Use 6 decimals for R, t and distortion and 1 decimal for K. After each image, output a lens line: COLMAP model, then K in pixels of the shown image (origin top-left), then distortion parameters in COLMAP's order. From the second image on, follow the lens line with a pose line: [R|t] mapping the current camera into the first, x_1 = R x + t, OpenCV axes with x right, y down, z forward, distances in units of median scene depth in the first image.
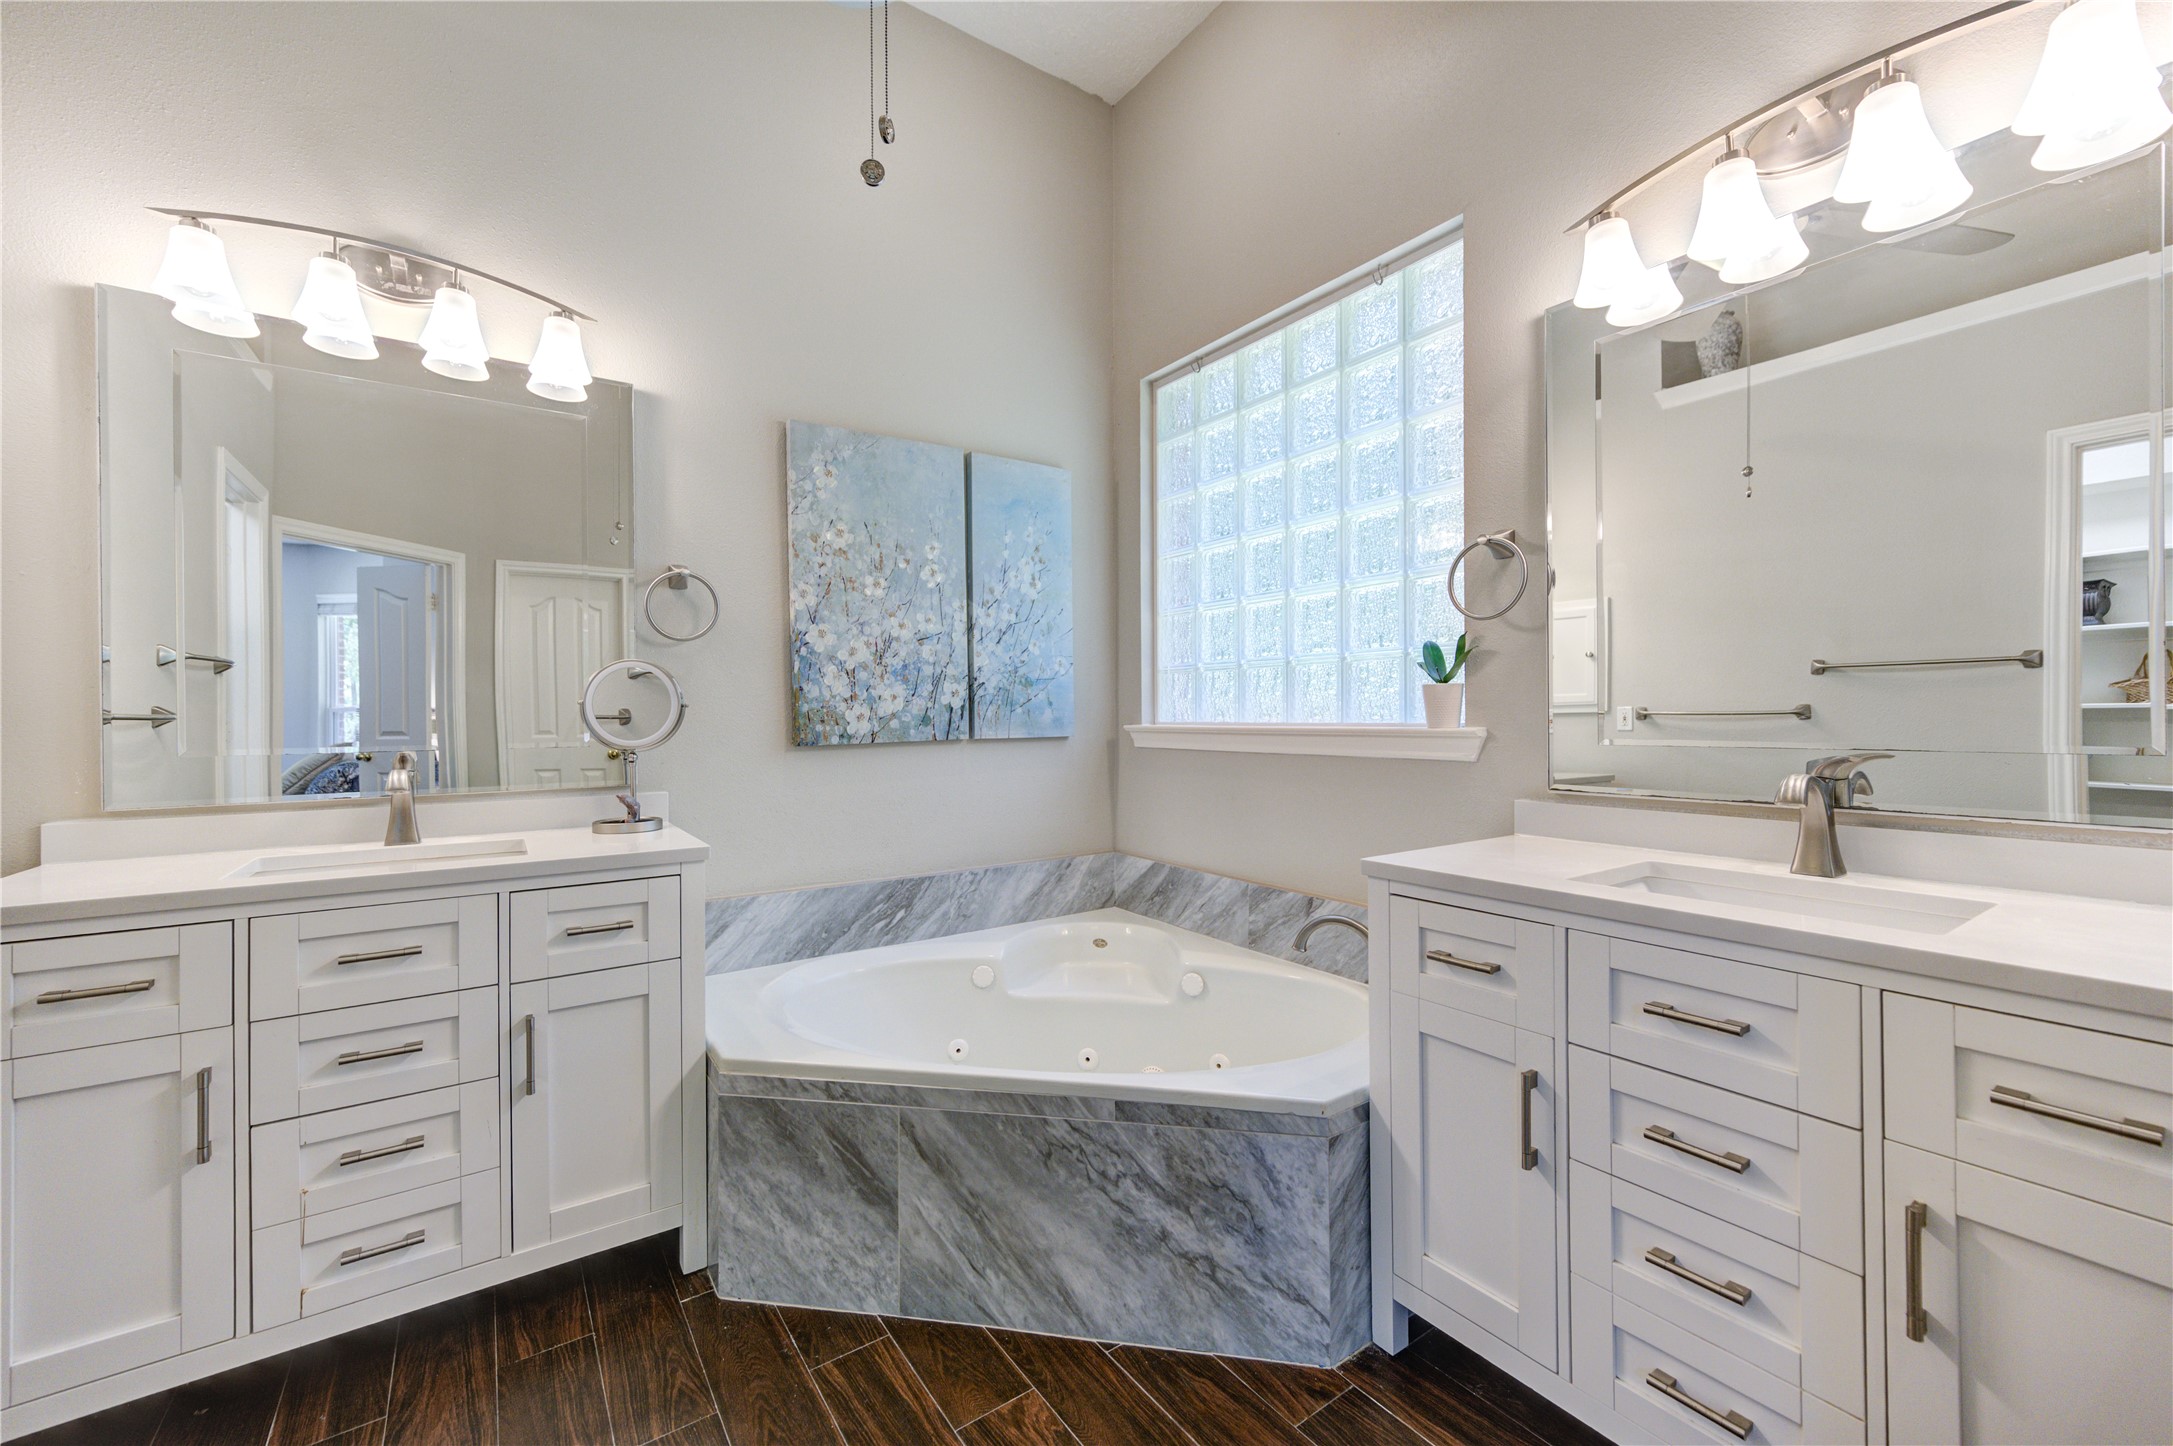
lens RADIAL K [[857.4, 0, 1089.5], [0, 857.4, 713.6], [0, 0, 1]] dist [0.001334, -0.000008]
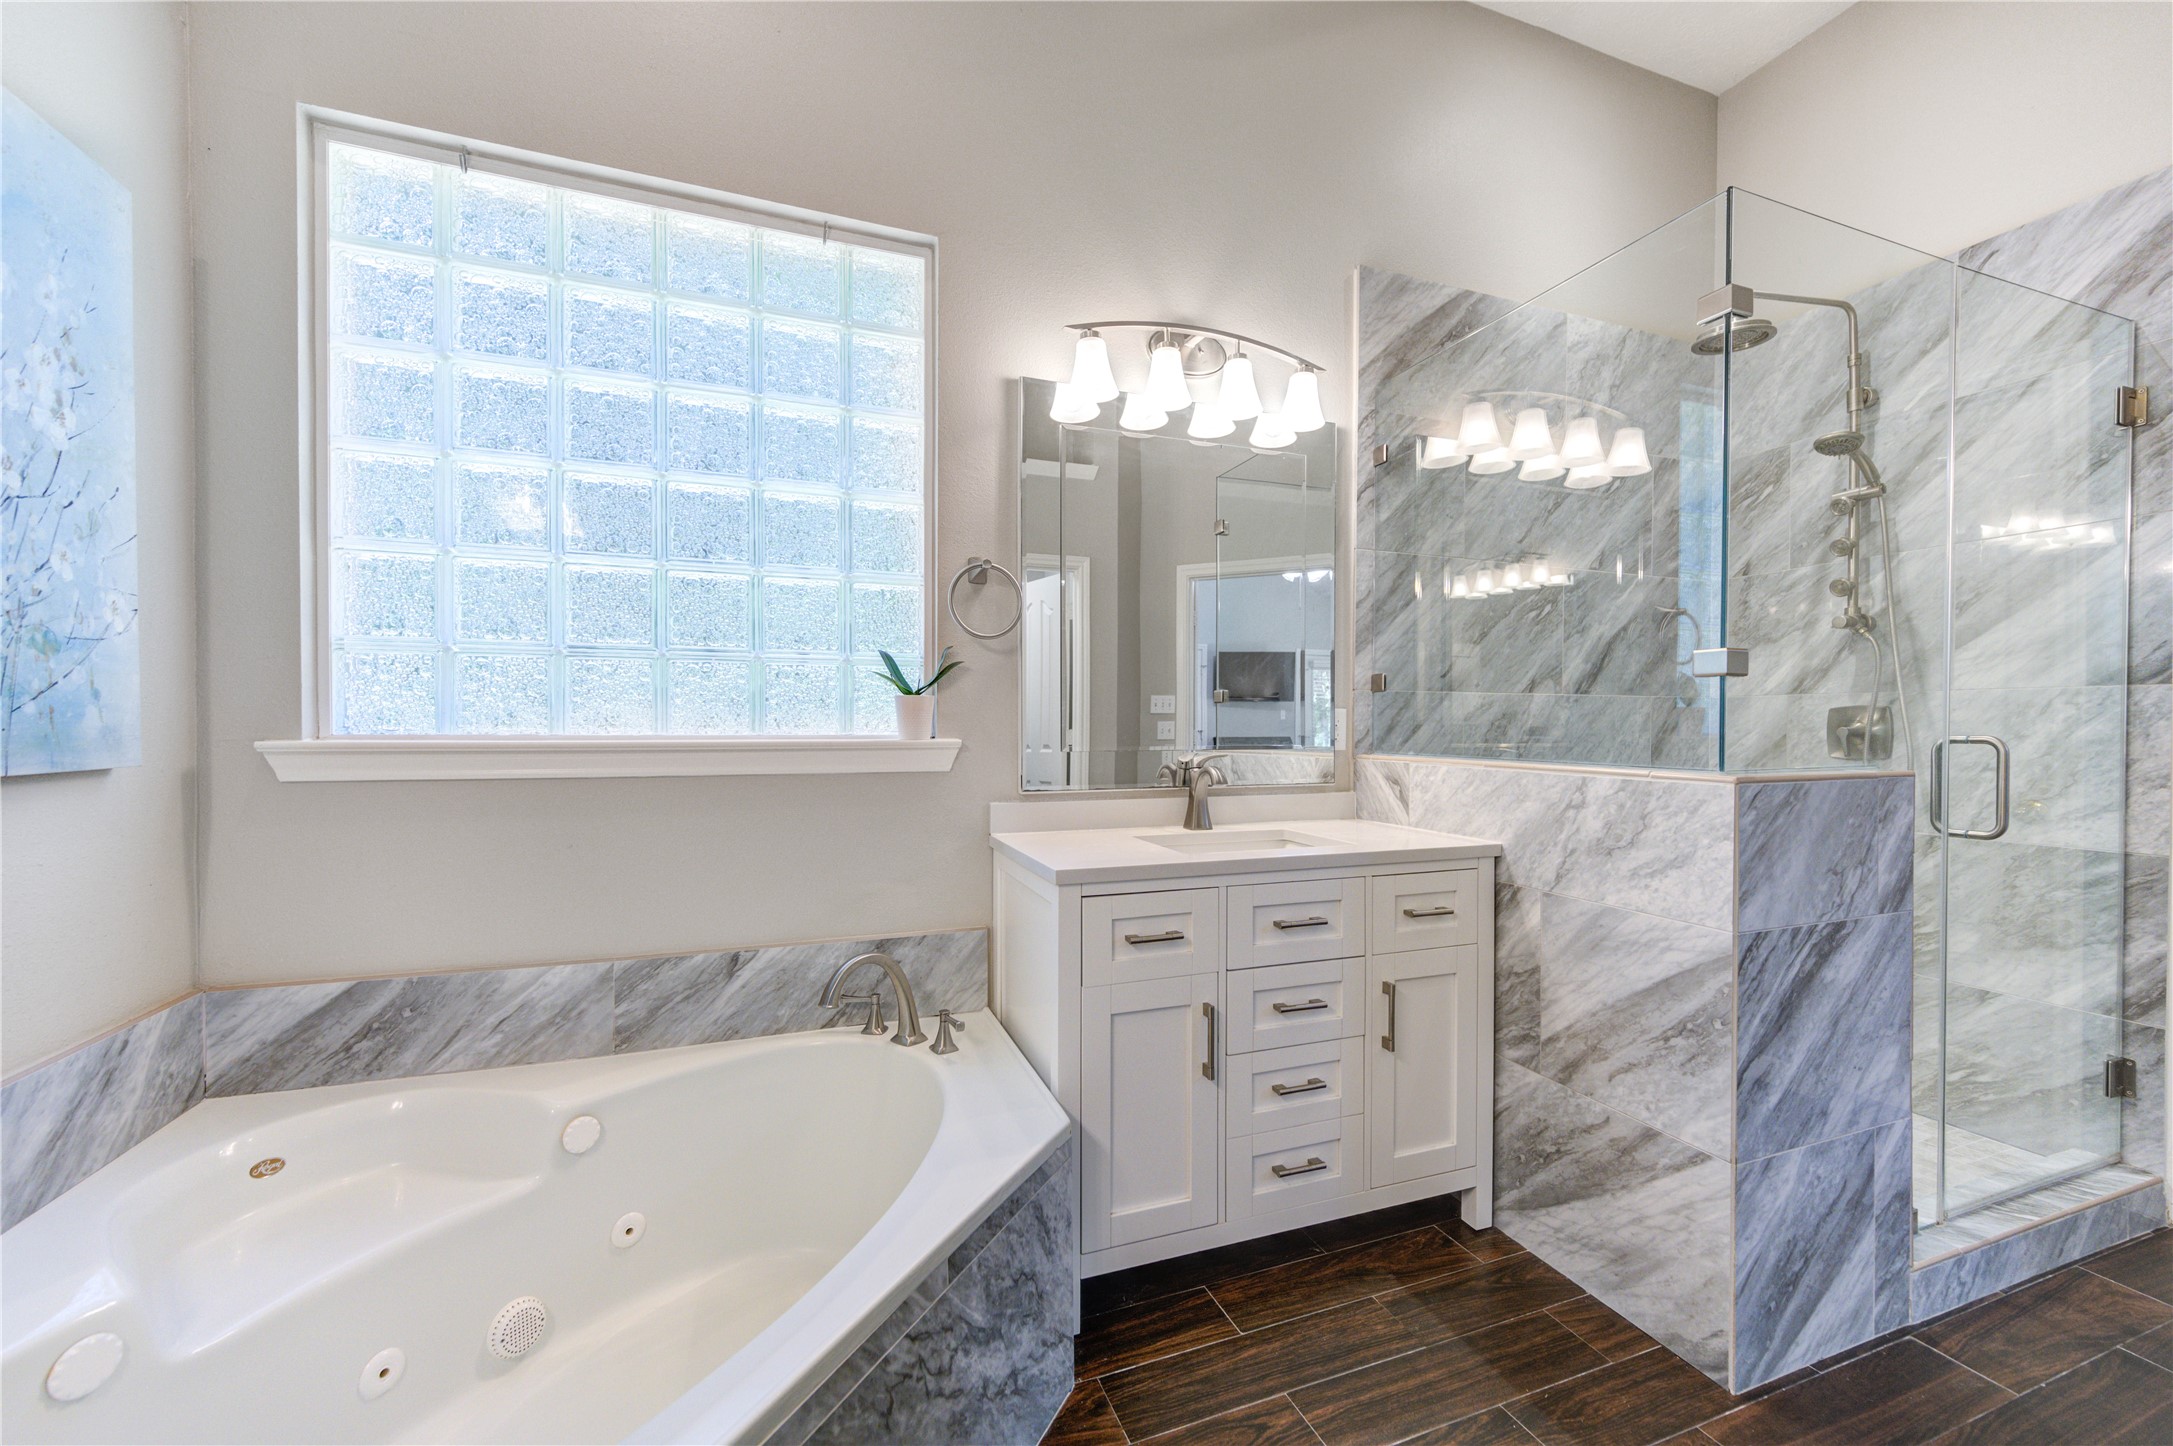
lens RADIAL K [[853.0, 0, 1095.9], [0, 853.0, 733.1], [0, 0, 1]] dist [0.001527, 0.000143]
pose [[0.243856, -0.003313, 0.969806, -0.386081], [-0.007544, 0.999957, 0.005313, 0.002145], [-0.969782, -0.008612, 0.243820, 0.428738]]
